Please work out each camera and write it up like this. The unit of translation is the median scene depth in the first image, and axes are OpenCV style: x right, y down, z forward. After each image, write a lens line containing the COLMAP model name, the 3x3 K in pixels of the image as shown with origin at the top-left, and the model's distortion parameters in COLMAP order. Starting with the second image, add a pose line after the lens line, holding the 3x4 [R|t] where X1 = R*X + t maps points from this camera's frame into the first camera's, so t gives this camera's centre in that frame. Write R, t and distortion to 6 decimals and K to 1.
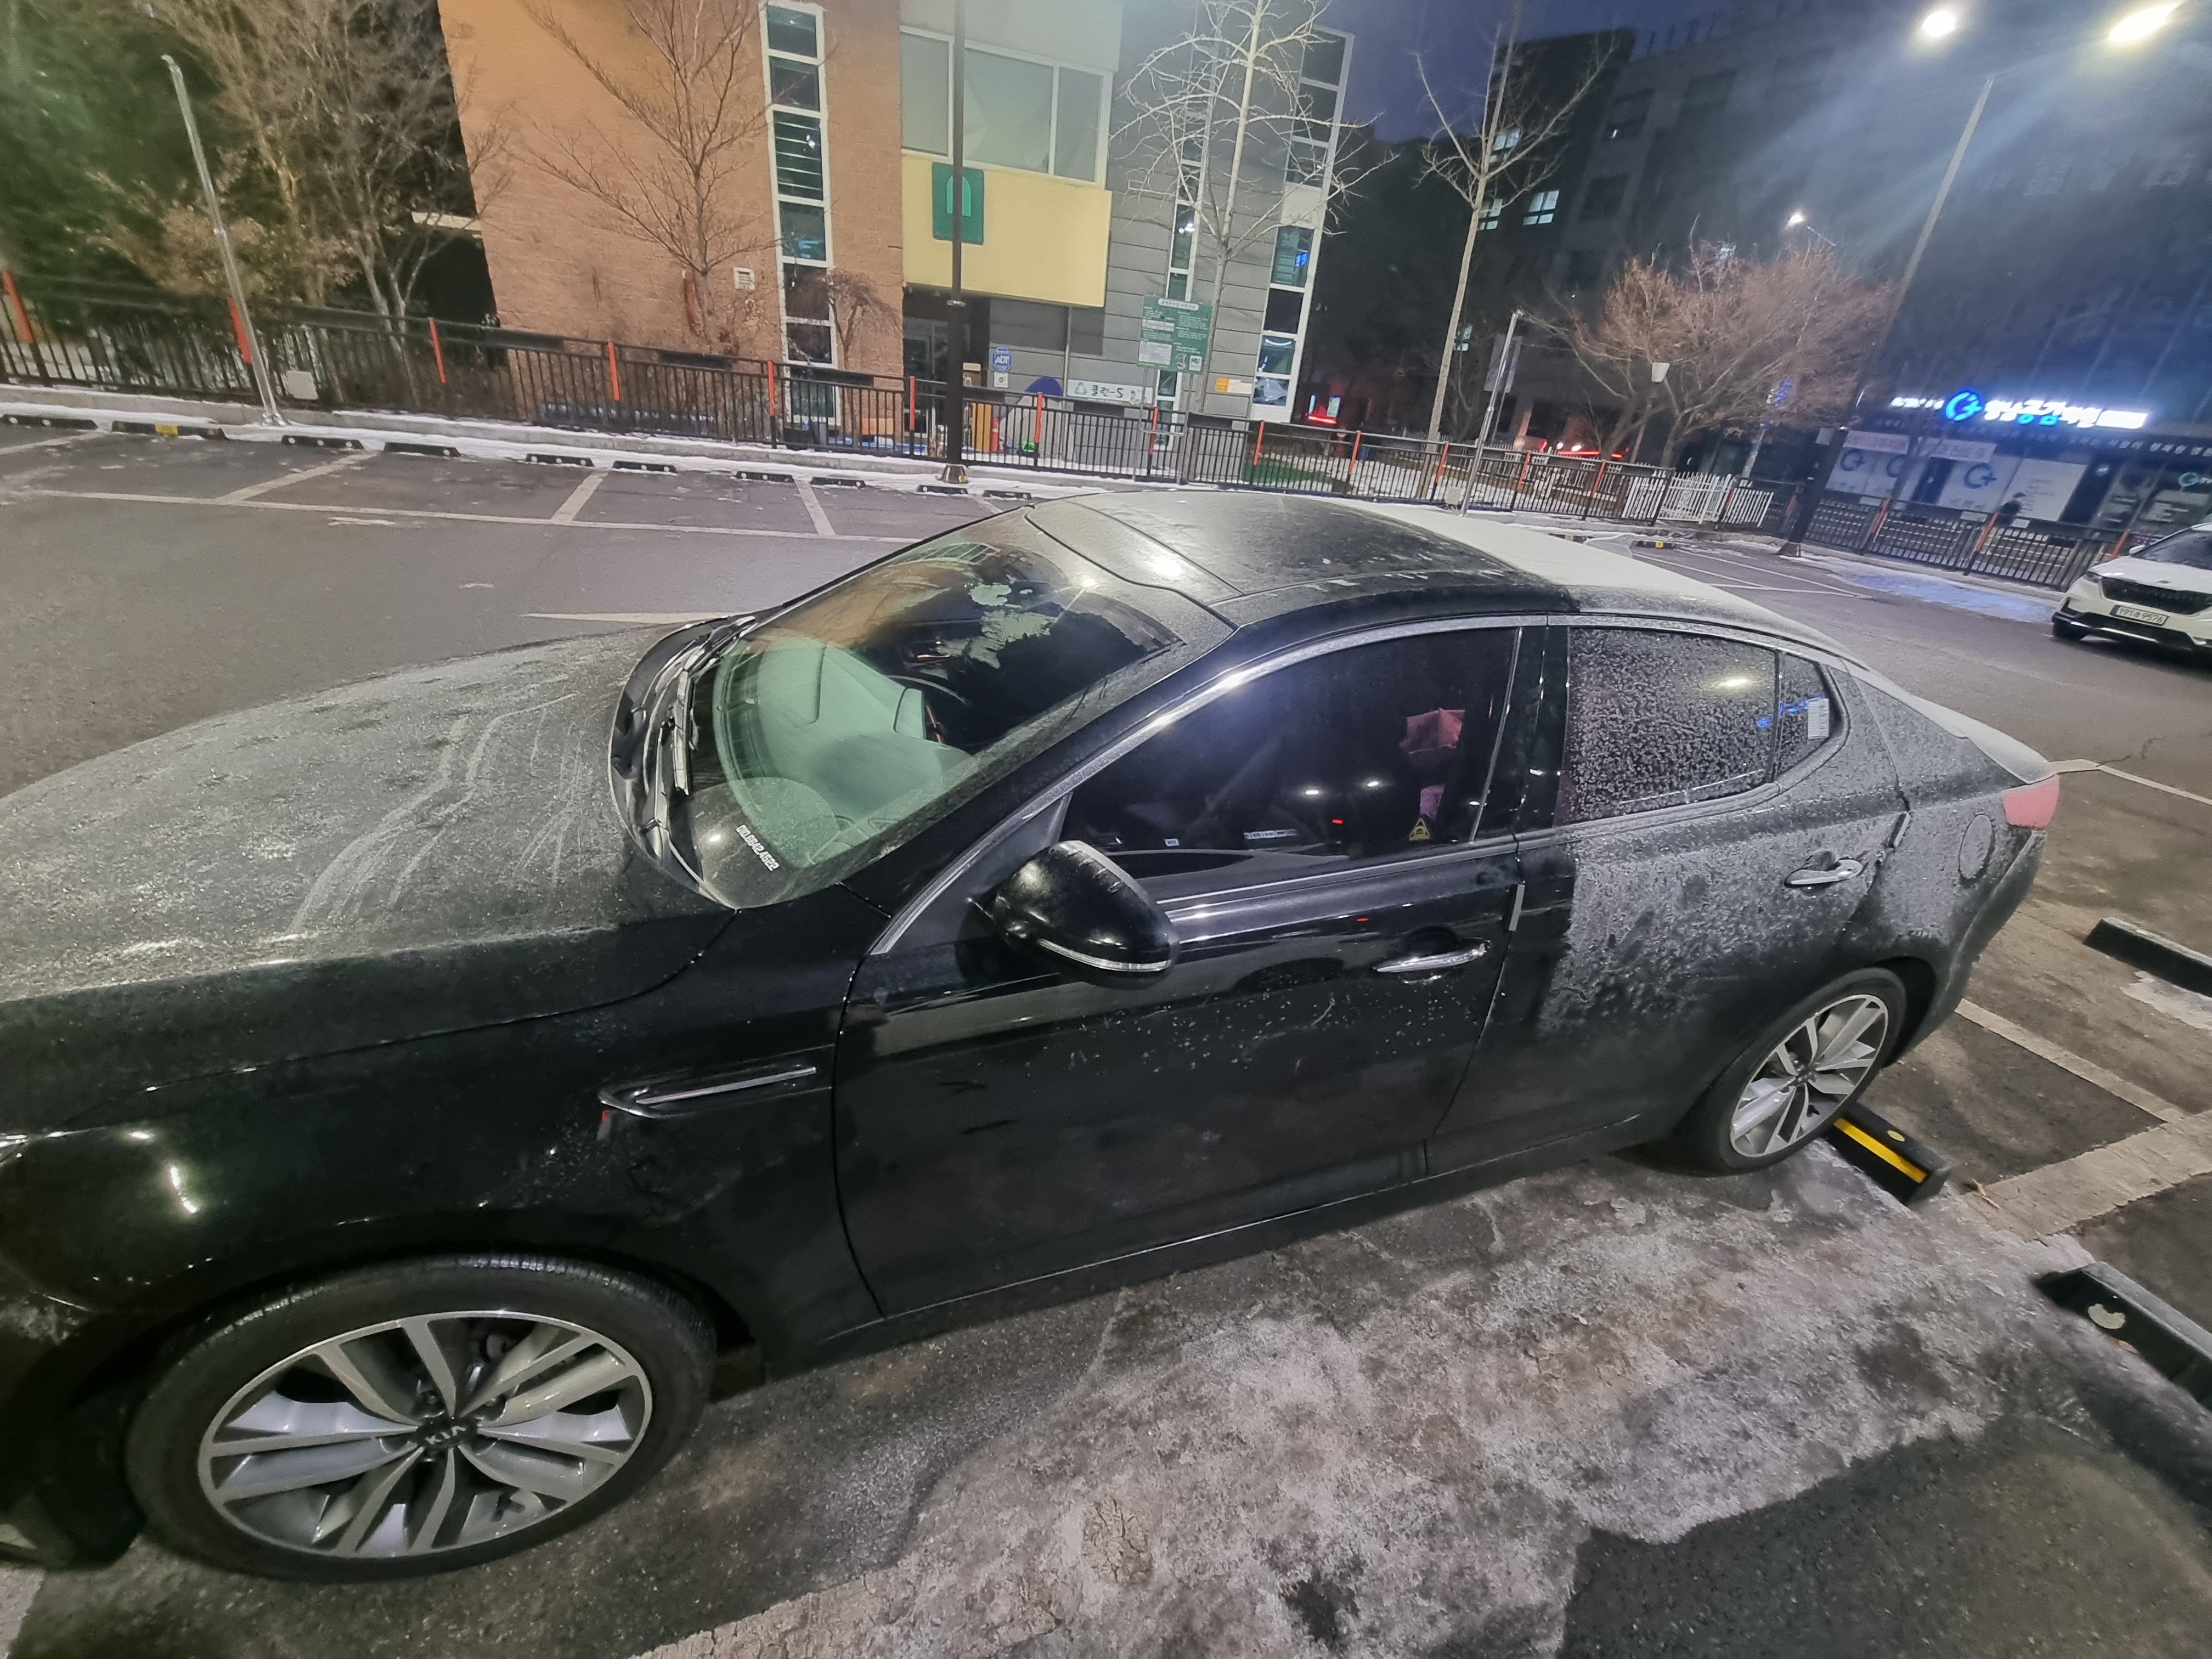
lens RADIAL K [[897.1, 0, 1096.0], [0, 897.1, 830.6], [0, 0, 1]] dist [-0.001141, -0.000845]
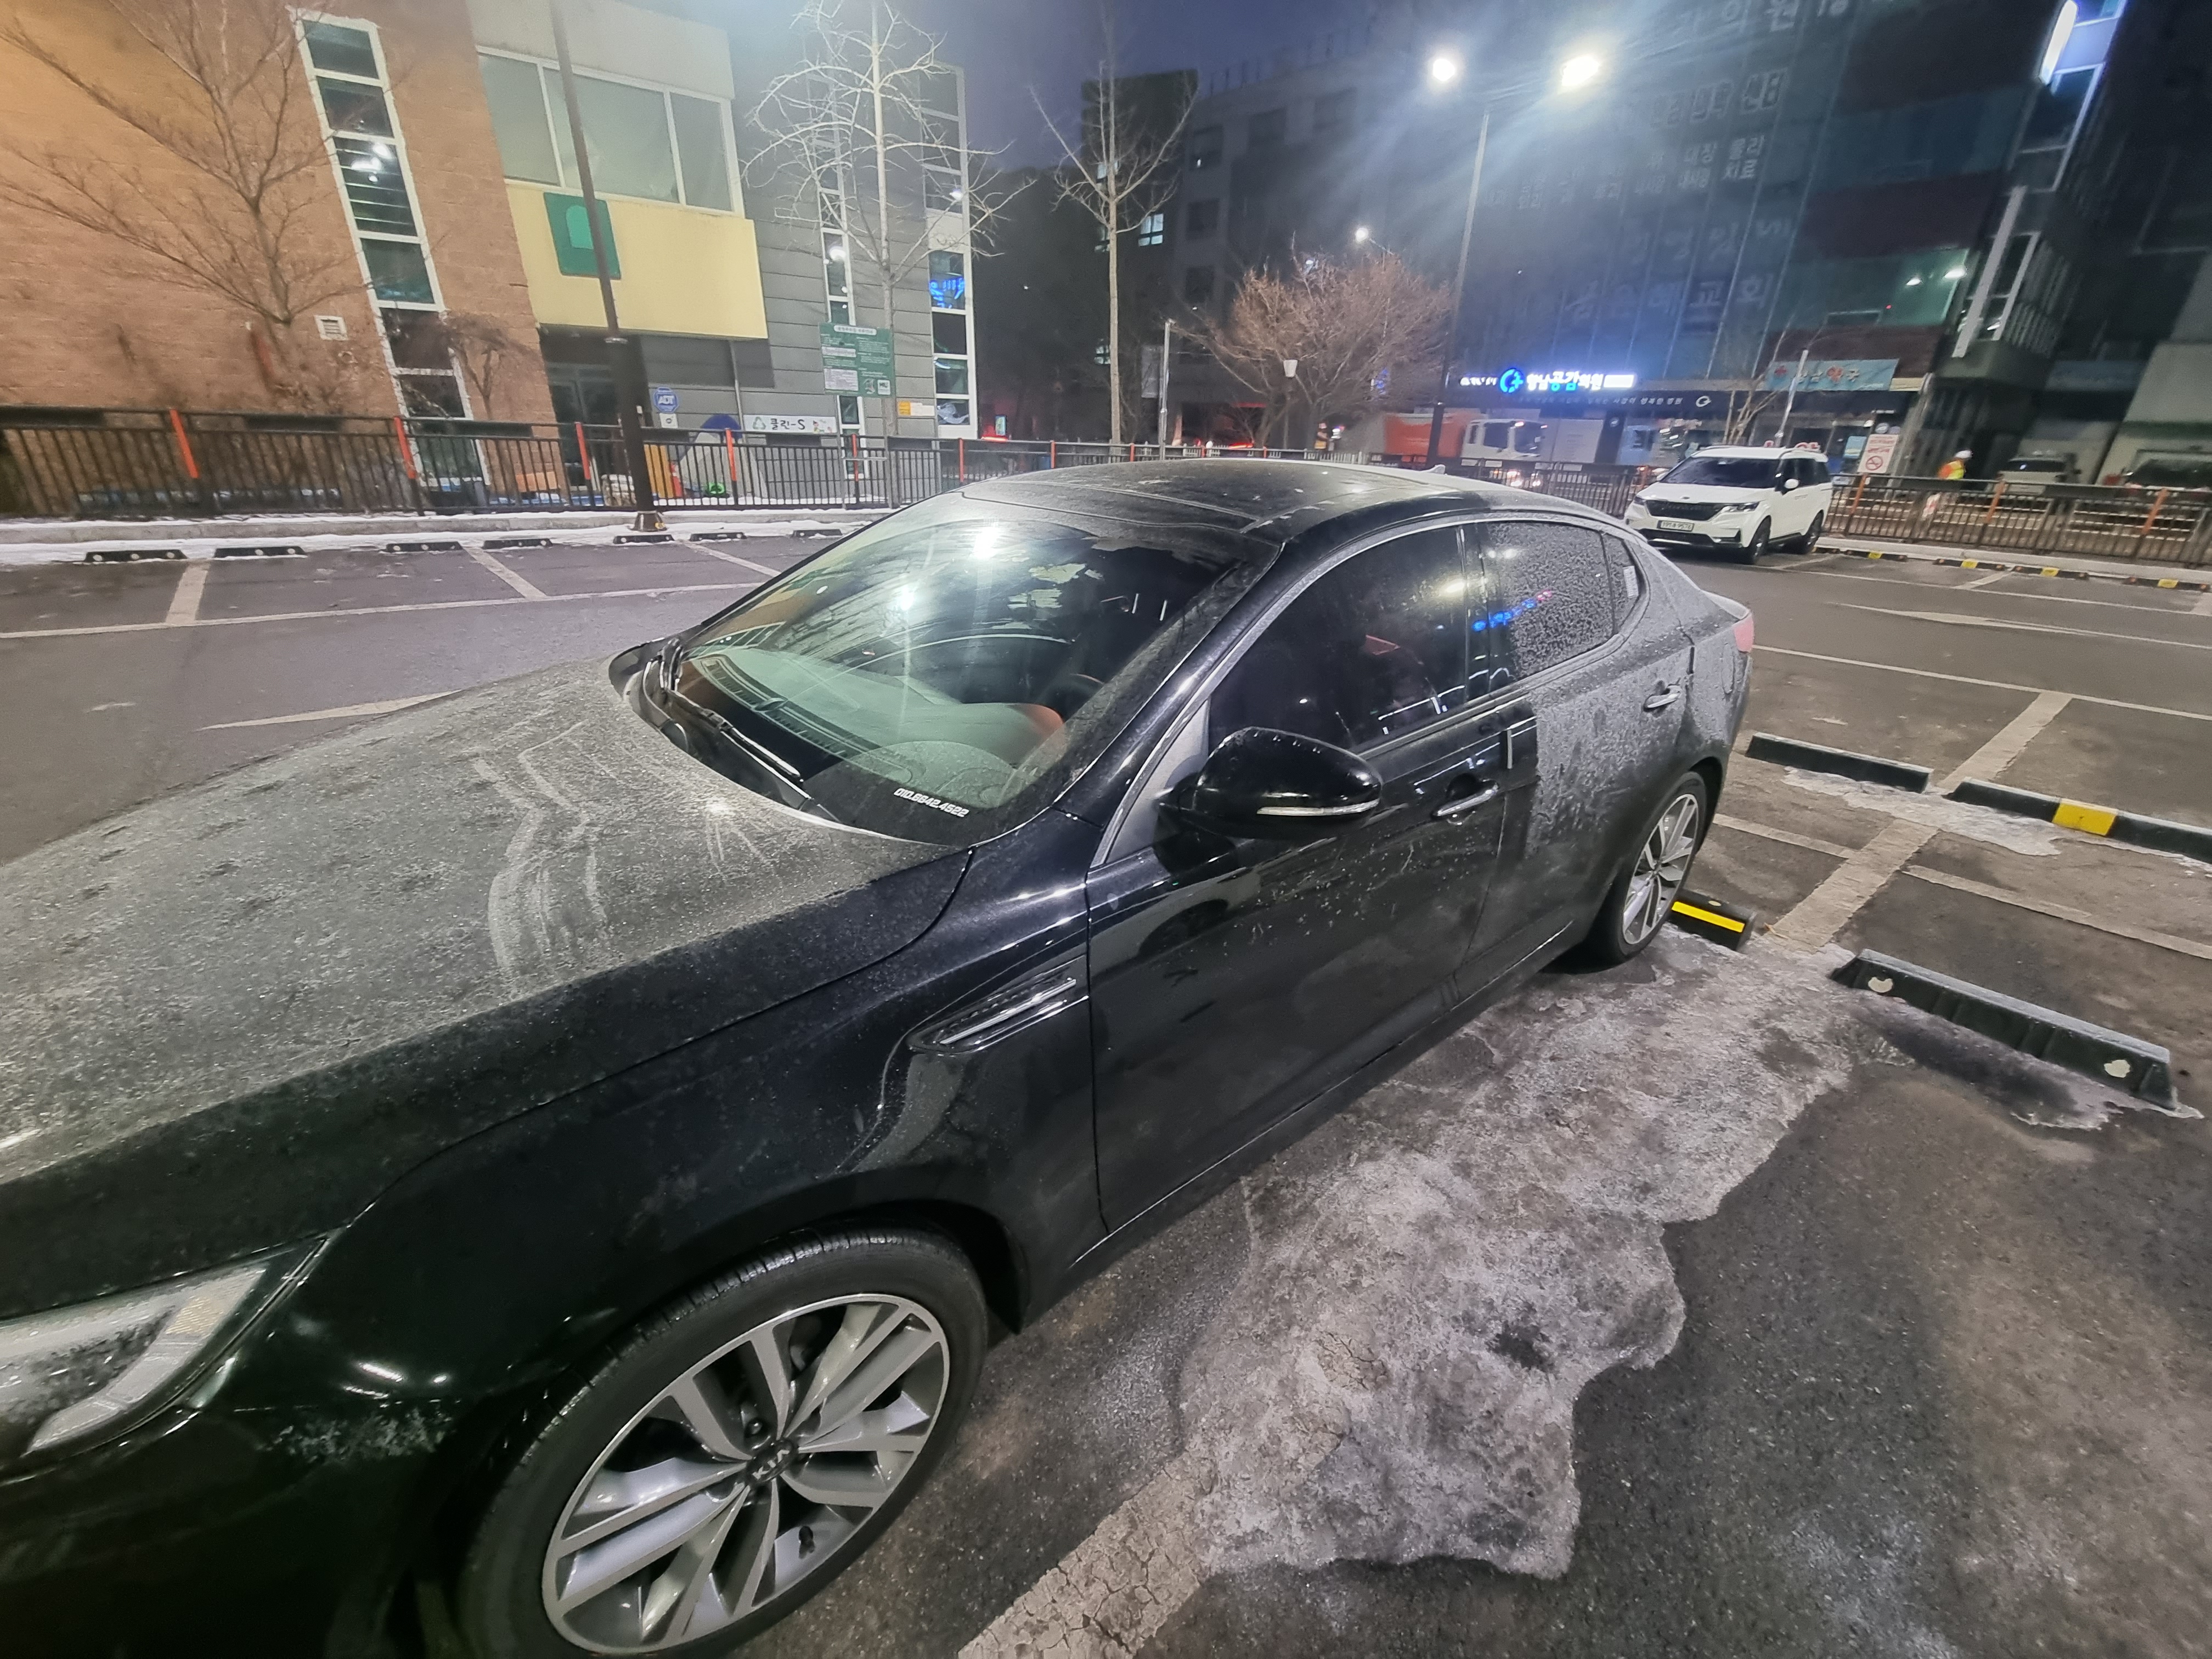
lens RADIAL K [[897.1, 0, 1109.5], [0, 897.1, 827.3], [0, 0, 1]] dist [-0.001141, -0.000845]
pose [[0.941167, -0.202090, 0.270857, -0.294703], [0.208383, 0.978031, 0.005636, 0.051967], [-0.266045, 0.051137, 0.962603, -0.019204]]
